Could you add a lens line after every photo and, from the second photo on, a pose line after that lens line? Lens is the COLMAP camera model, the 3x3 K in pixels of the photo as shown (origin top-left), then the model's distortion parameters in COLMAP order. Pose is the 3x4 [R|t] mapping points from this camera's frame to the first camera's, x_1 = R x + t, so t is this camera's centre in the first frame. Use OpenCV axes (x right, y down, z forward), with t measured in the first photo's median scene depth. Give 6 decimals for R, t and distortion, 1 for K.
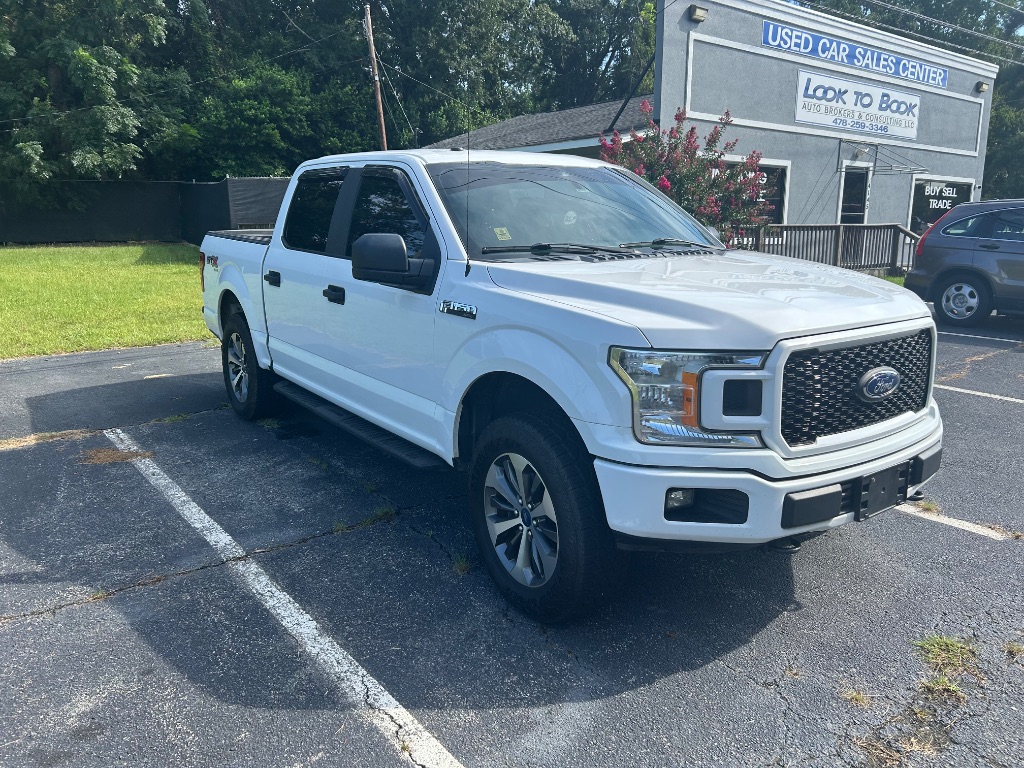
lens RADIAL K [[736.3, 0, 514.4], [0, 736.3, 376.2], [0, 0, 1]] dist [0.024562, -0.014377]
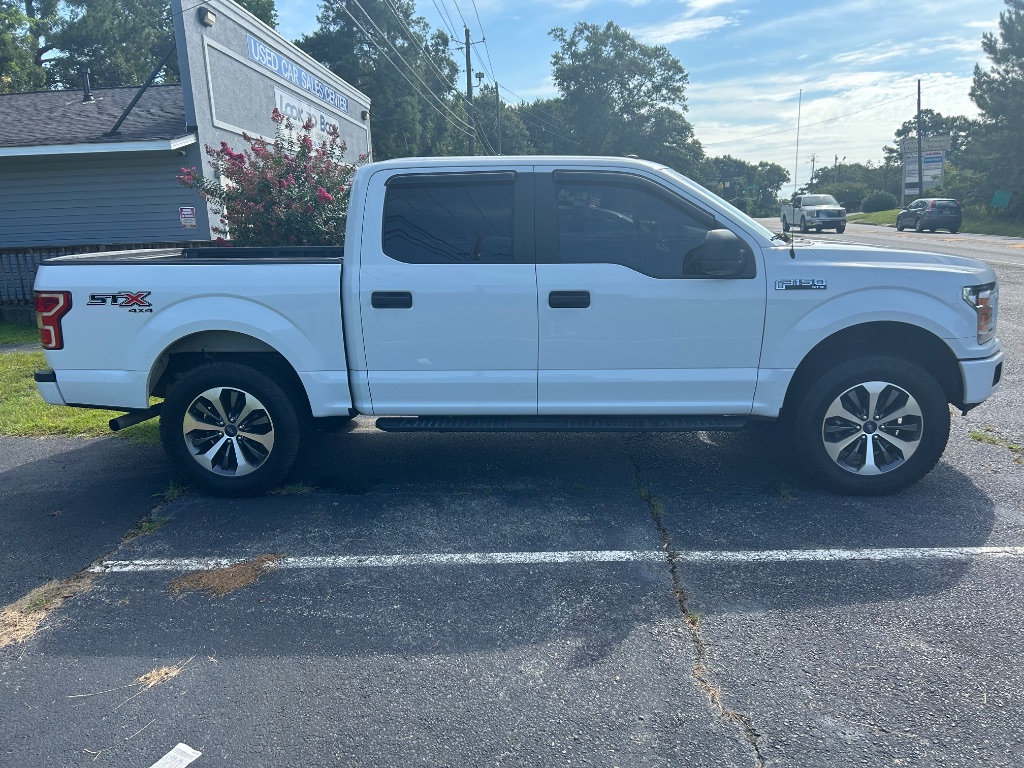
lens RADIAL K [[736.3, 0, 513.6], [0, 736.3, 391.8], [0, 0, 1]] dist [0.024562, -0.014377]
pose [[0.665614, -0.192906, 0.720933, -1.057765], [0.192320, 0.977726, 0.084055, -0.088257], [-0.721090, 0.082702, 0.687888, 0.387223]]
